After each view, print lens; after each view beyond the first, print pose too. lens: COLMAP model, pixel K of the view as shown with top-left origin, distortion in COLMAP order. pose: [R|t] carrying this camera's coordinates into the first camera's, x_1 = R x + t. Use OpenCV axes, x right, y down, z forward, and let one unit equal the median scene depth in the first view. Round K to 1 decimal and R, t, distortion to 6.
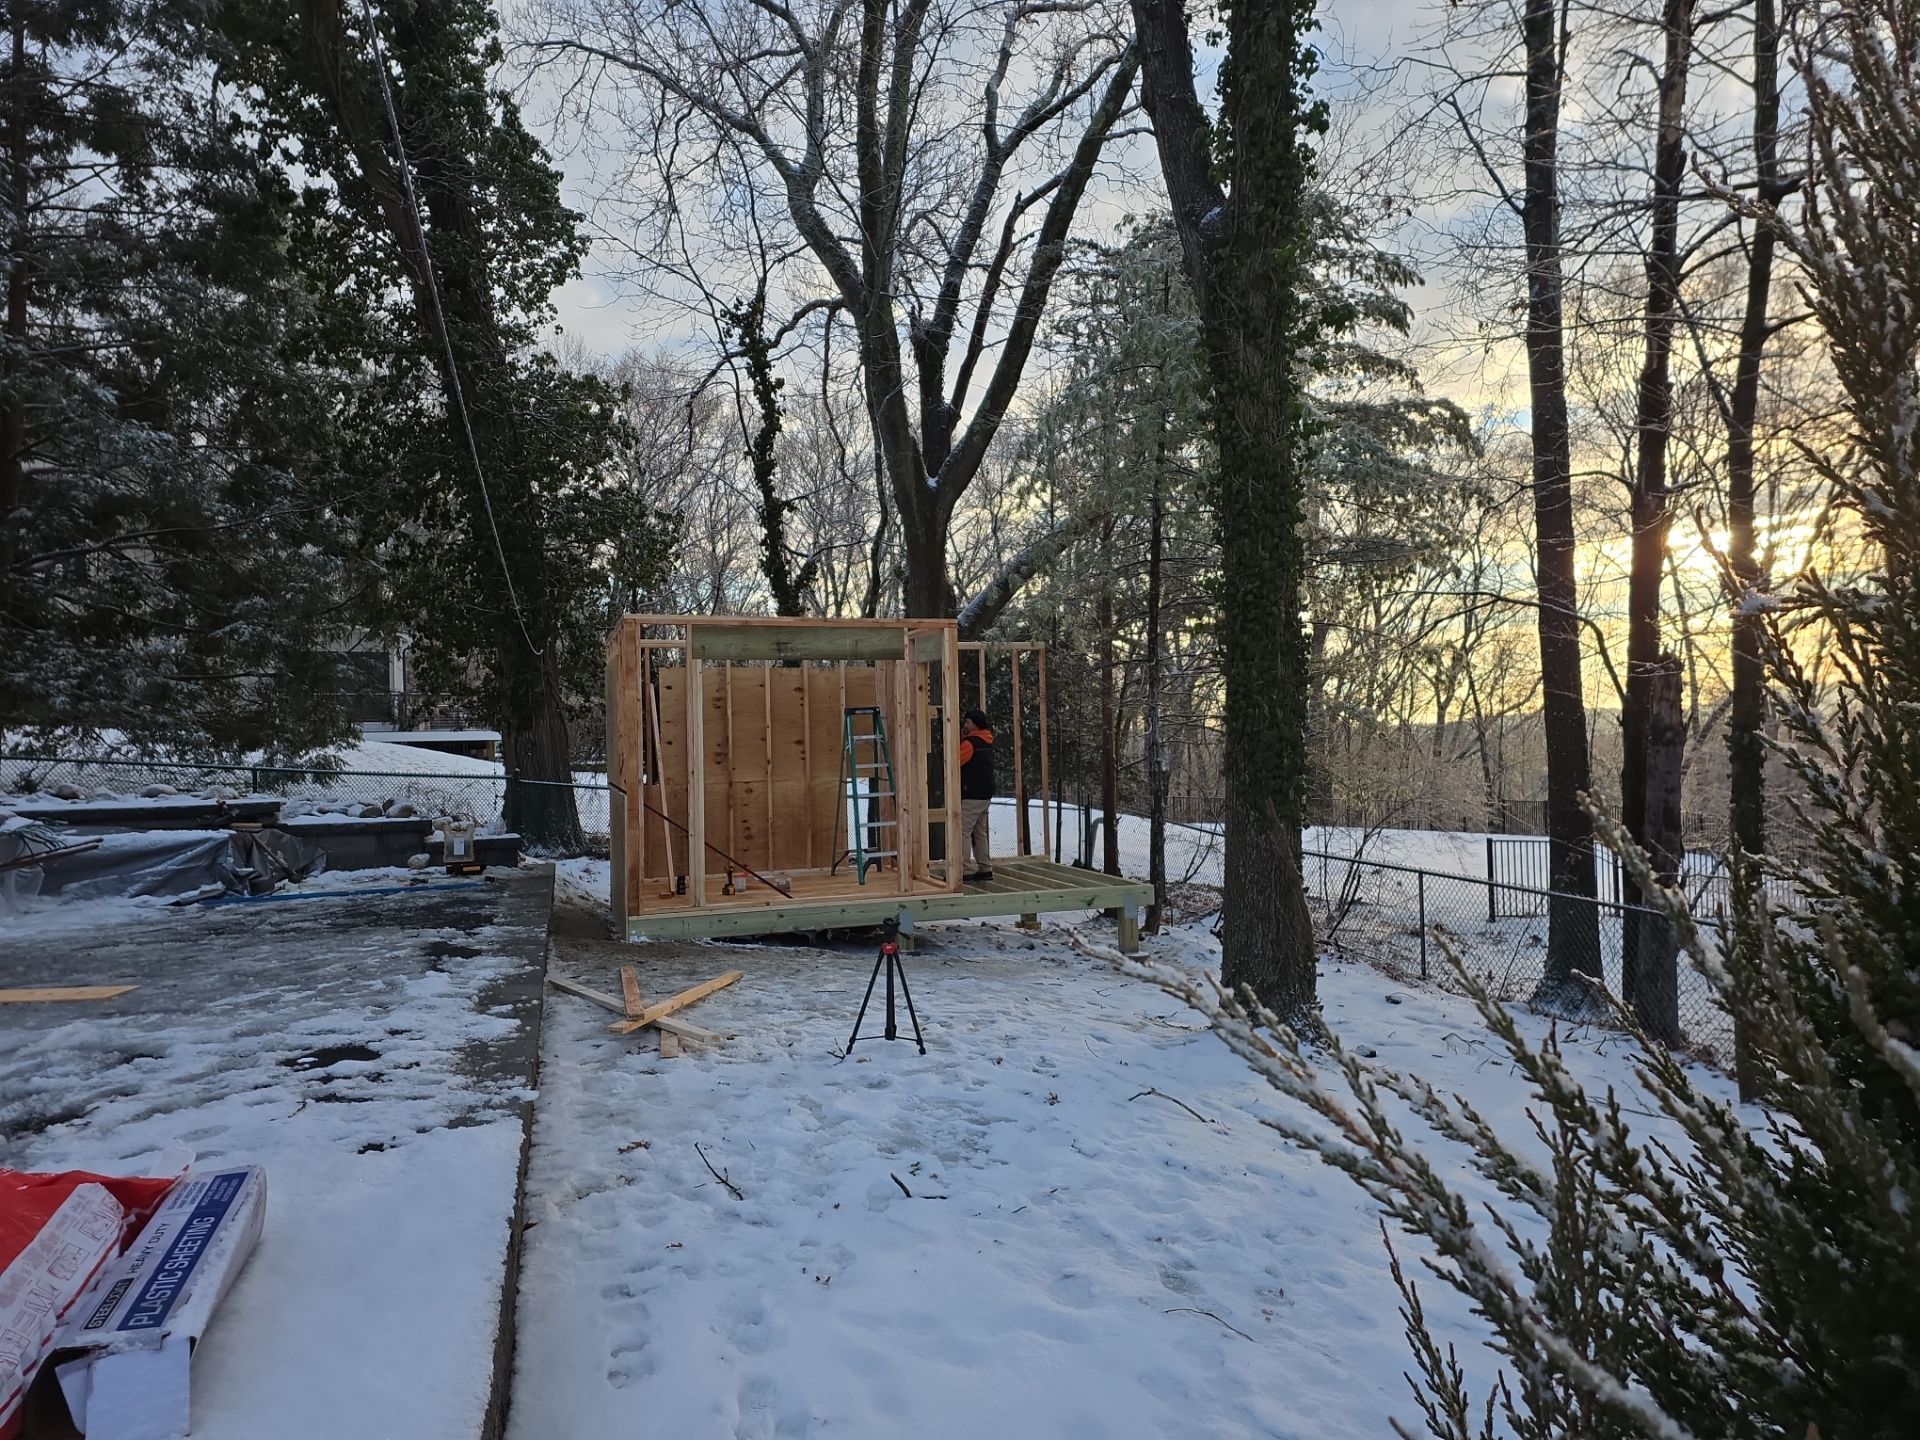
lens RADIAL K [[1239.6, 0, 976.1], [0, 1239.6, 731.2], [0, 0, 1]] dist [0.065102, -0.040338]
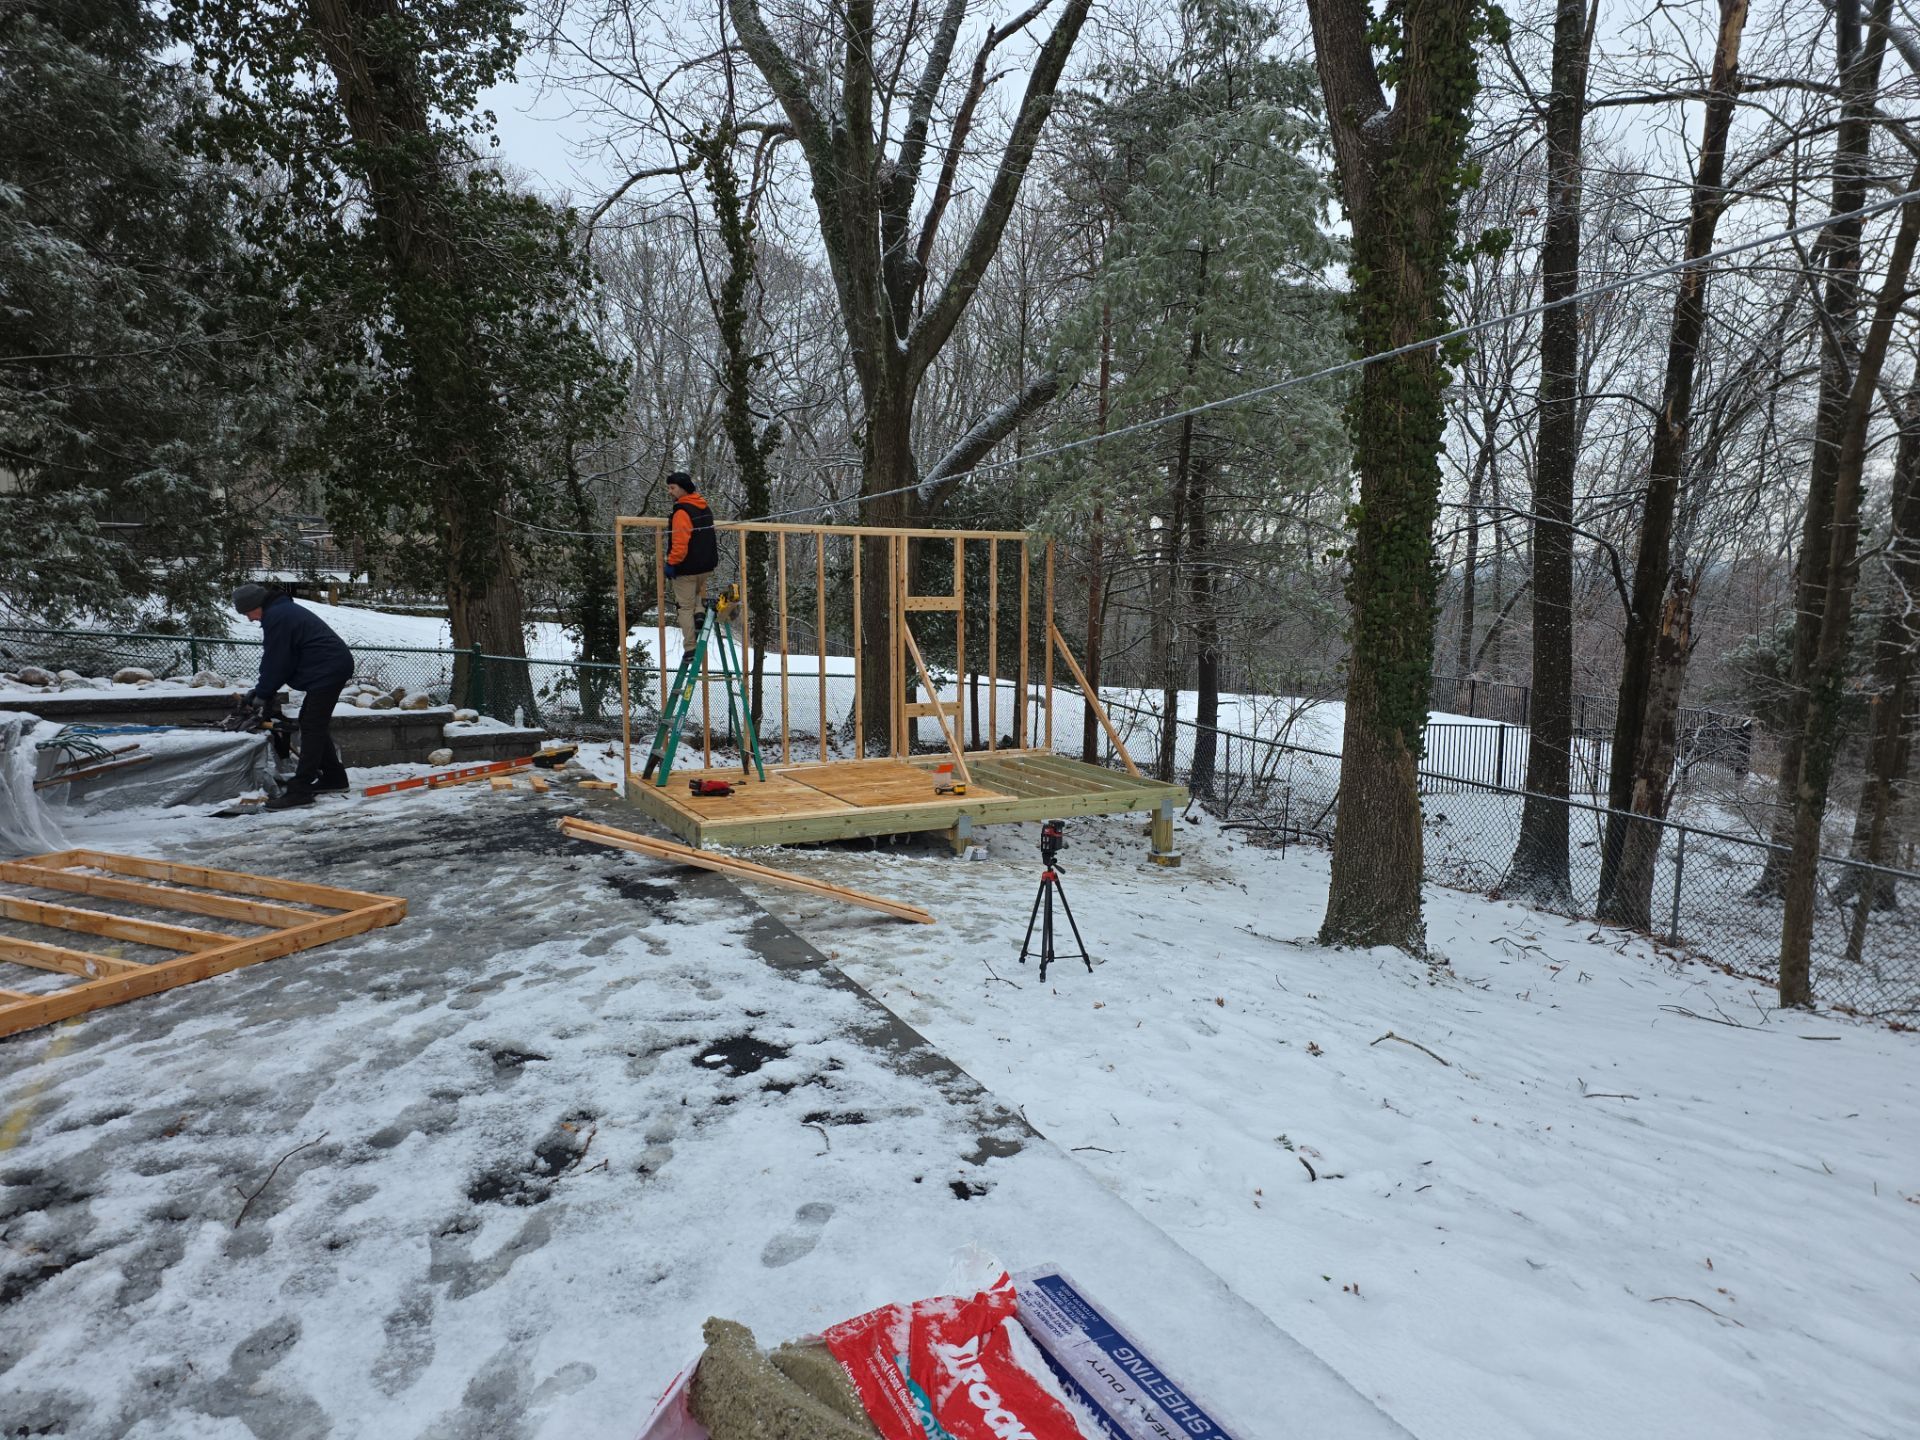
lens RADIAL K [[1245.9, 0, 987.9], [0, 1245.9, 734.3], [0, 0, 1]] dist [0.037897, -0.013774]
pose [[0.987542, 0.016674, 0.156473, -0.122419], [-0.035770, 0.992125, 0.120031, -0.024491], [-0.153239, -0.124133, 0.980362, 0.023835]]
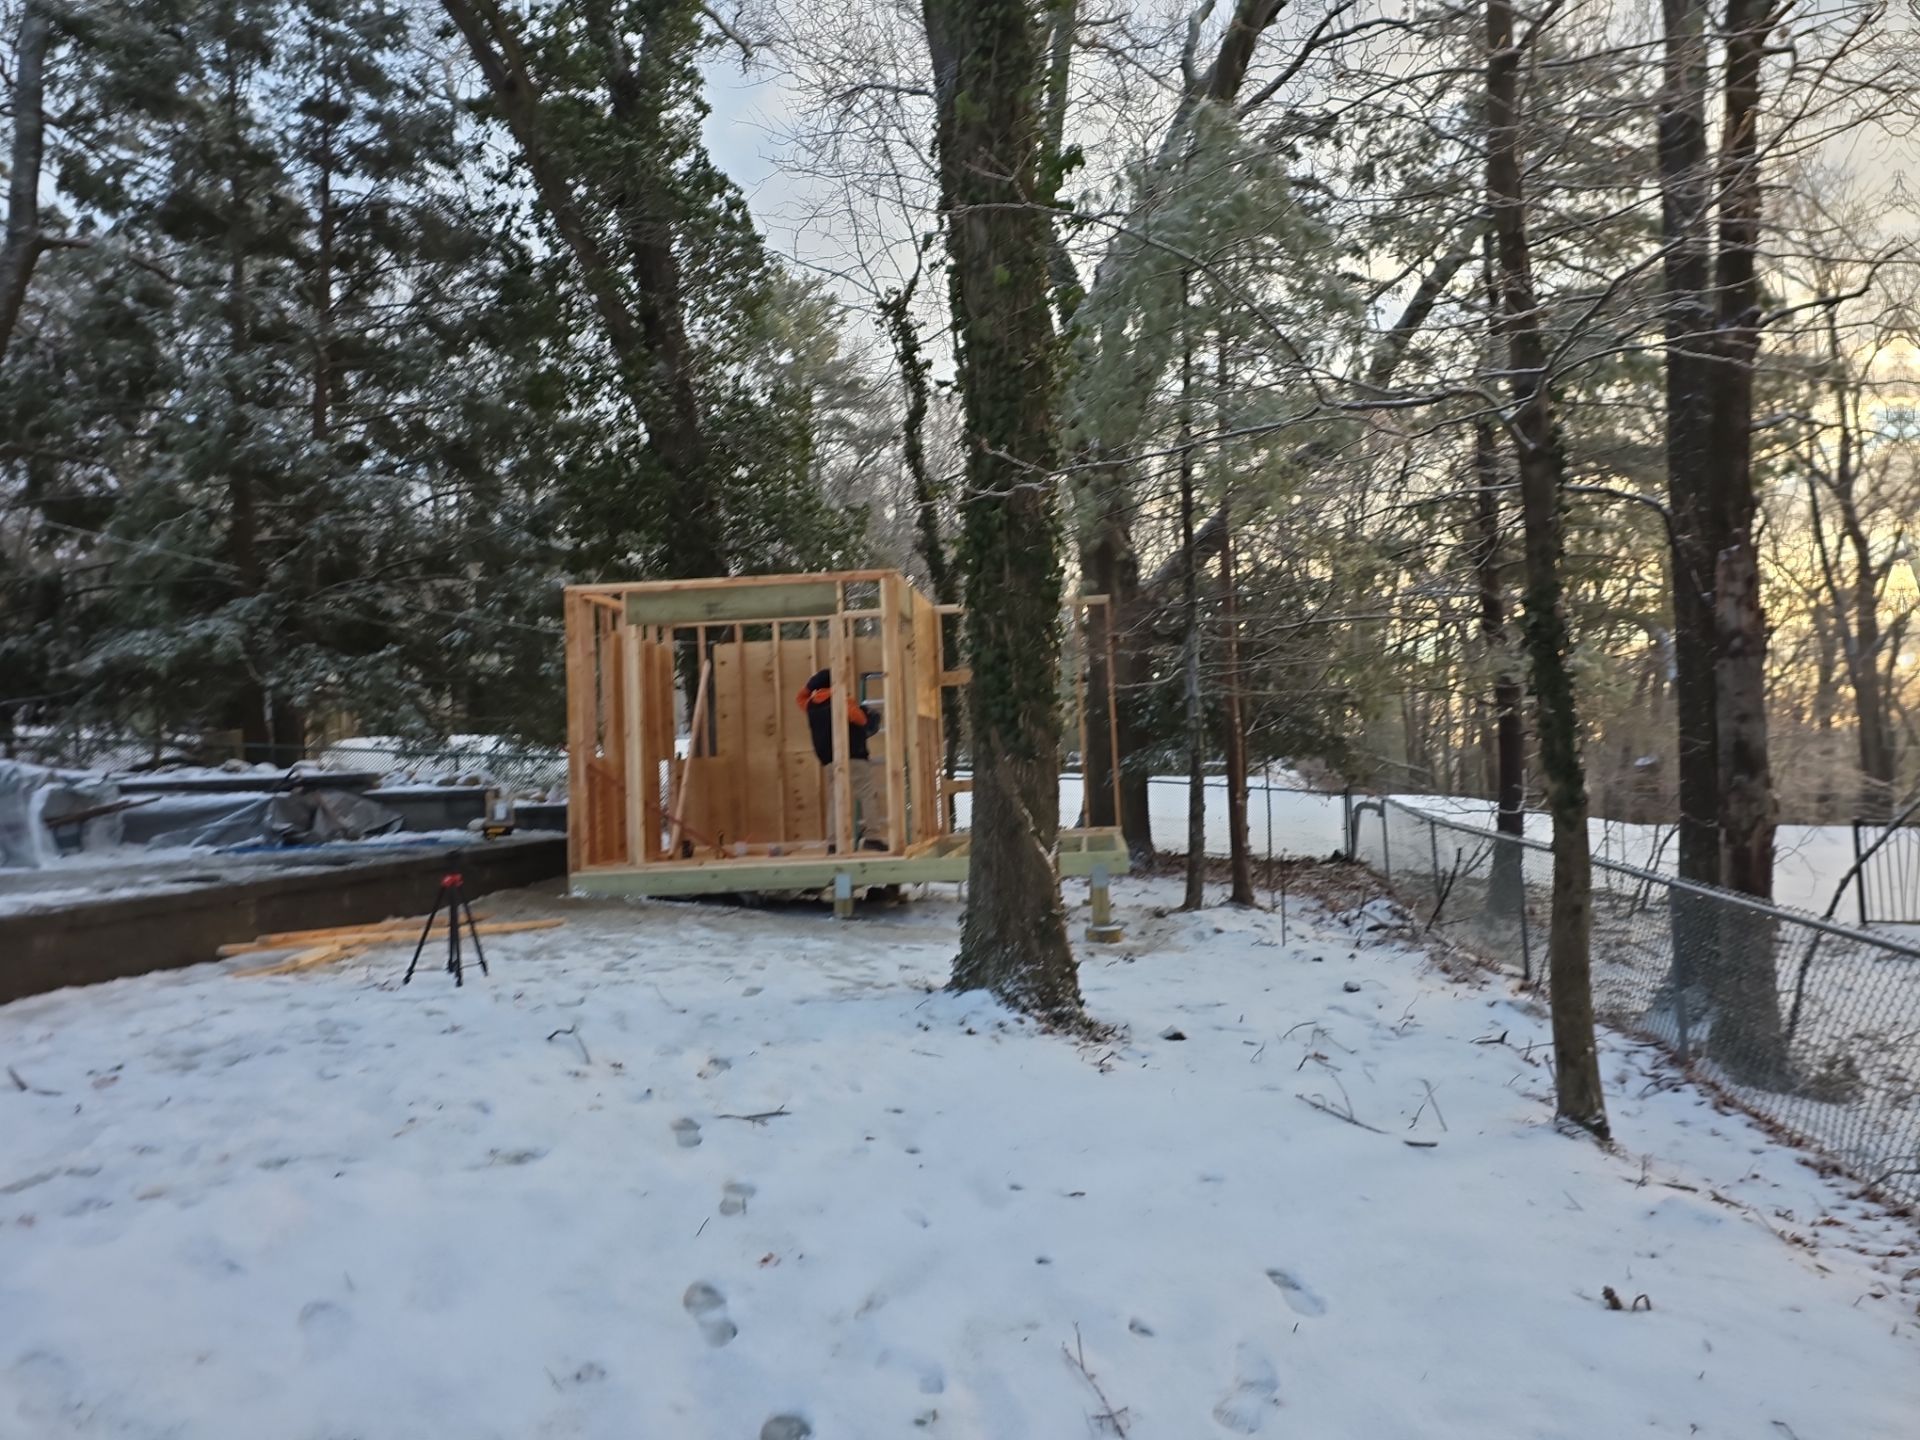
lens RADIAL K [[1239.6, 0, 966.6], [0, 1239.6, 719.0], [0, 0, 1]] dist [0.065102, -0.040338]
pose [[0.917878, -0.035778, -0.395248, 0.255673], [0.028493, 0.999299, -0.024287, 0.031113], [0.395839, 0.011031, 0.918253, 0.094734]]
